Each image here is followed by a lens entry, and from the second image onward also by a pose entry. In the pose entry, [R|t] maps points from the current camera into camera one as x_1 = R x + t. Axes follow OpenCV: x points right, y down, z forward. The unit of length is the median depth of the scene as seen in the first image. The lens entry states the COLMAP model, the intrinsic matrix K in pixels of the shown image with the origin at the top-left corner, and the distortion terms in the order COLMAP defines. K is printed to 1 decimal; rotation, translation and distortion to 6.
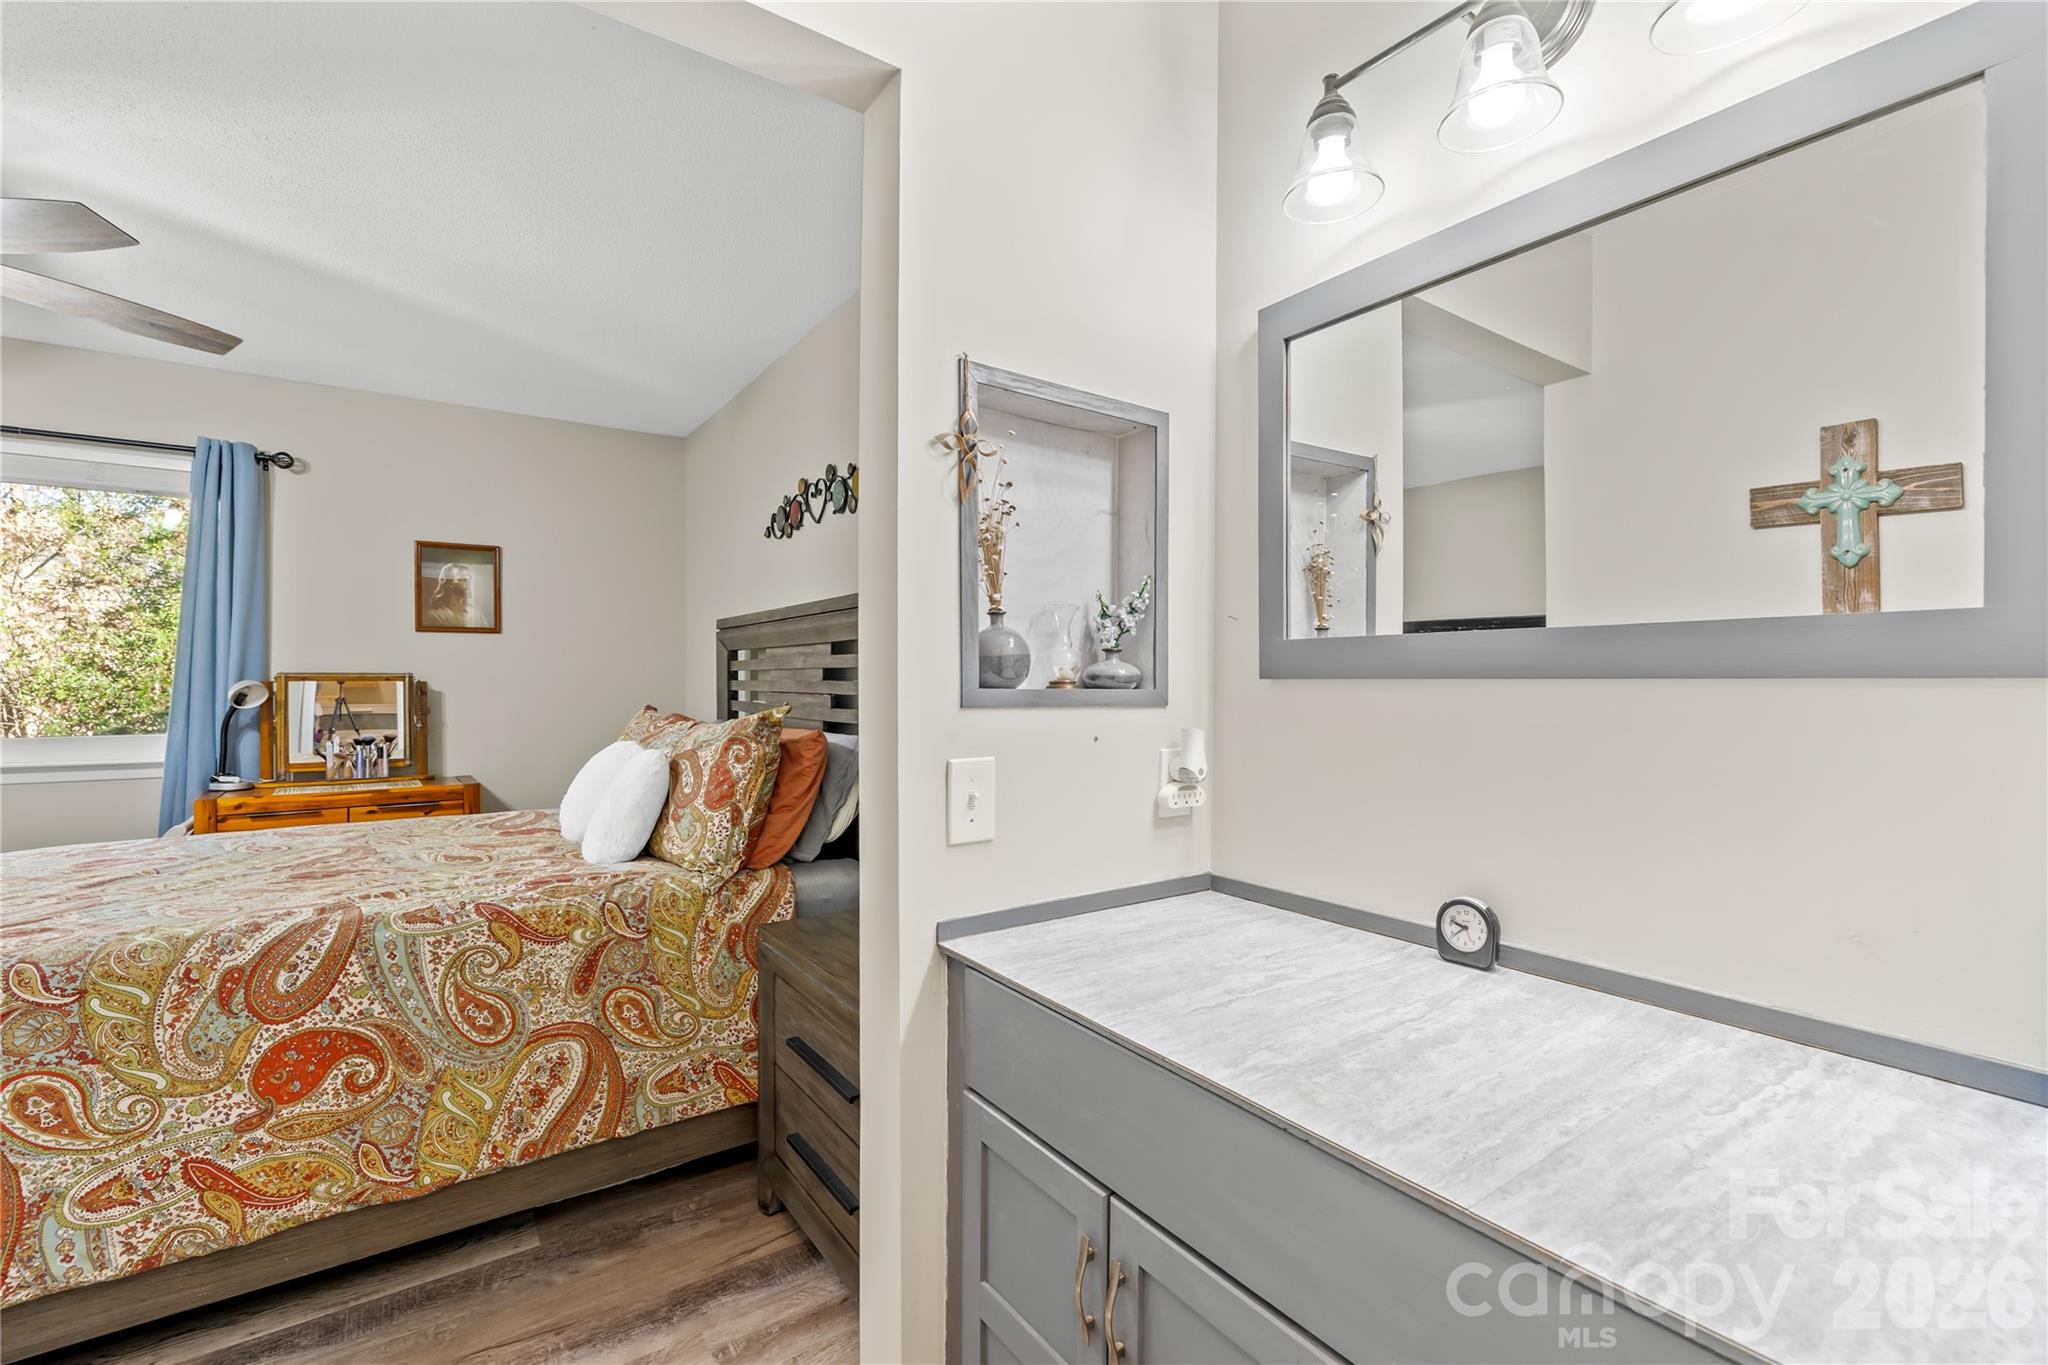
lens RADIAL K [[883.1, 0, 1009.0], [0, 883.1, 682.7], [0, 0, 1]] dist [-0.002811, -0.000217]
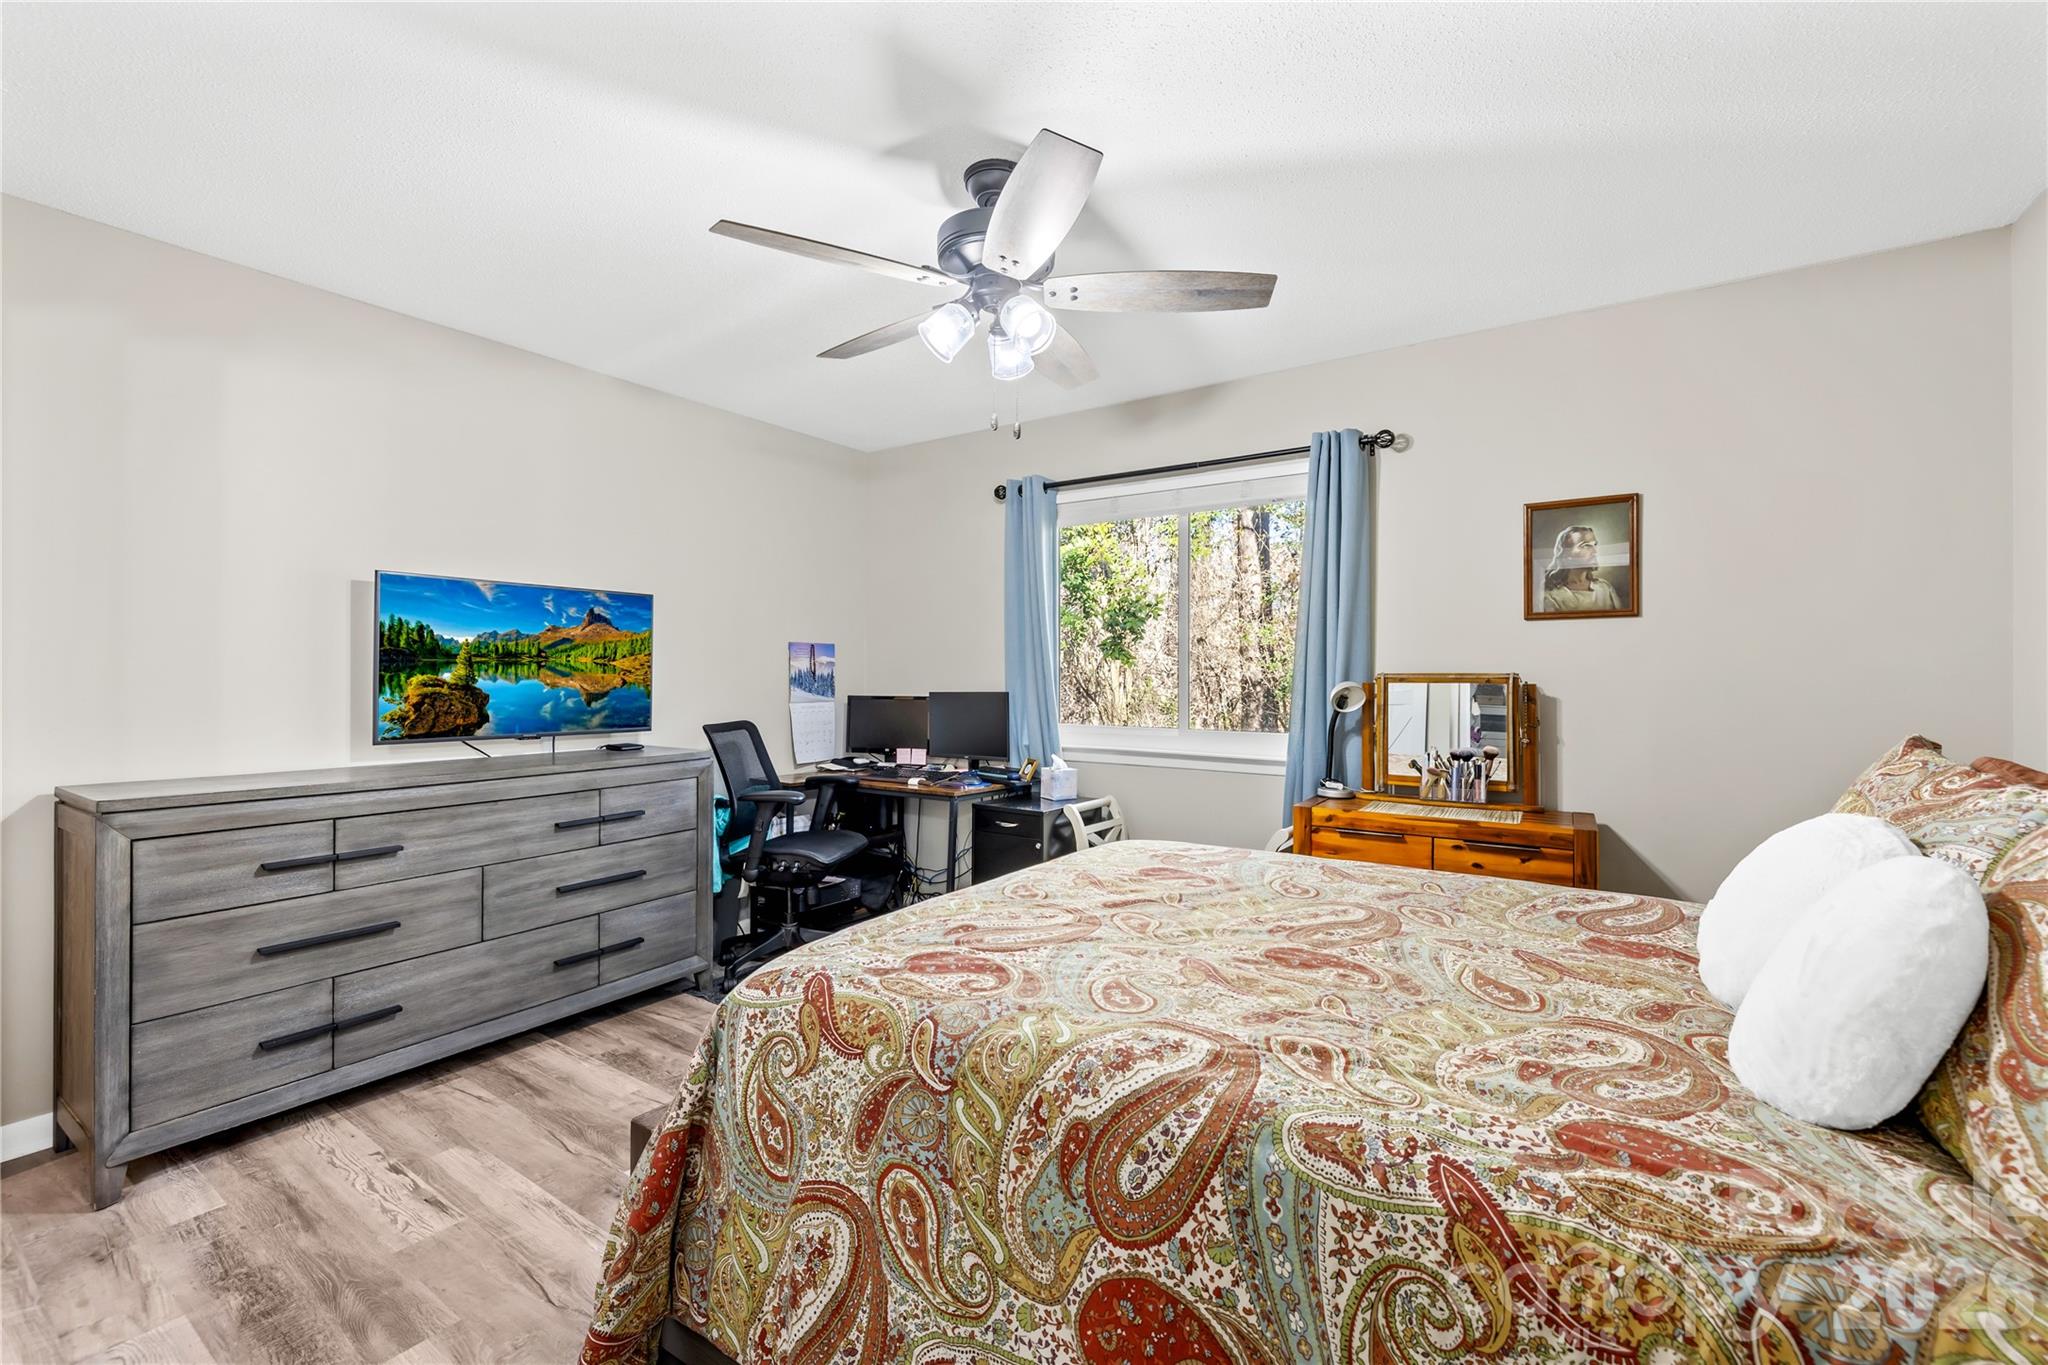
lens RADIAL K [[1020.8, 0, 873.5], [0, 1020.8, 675.6], [0, 0, 1]] dist [-0.001214, 0.000713]
pose [[0.375986, -0.000501, -0.926625, -0.215440], [-0.007295, 0.999967, -0.003500, -0.006185], [0.926597, 0.008076, 0.375970, 0.530809]]
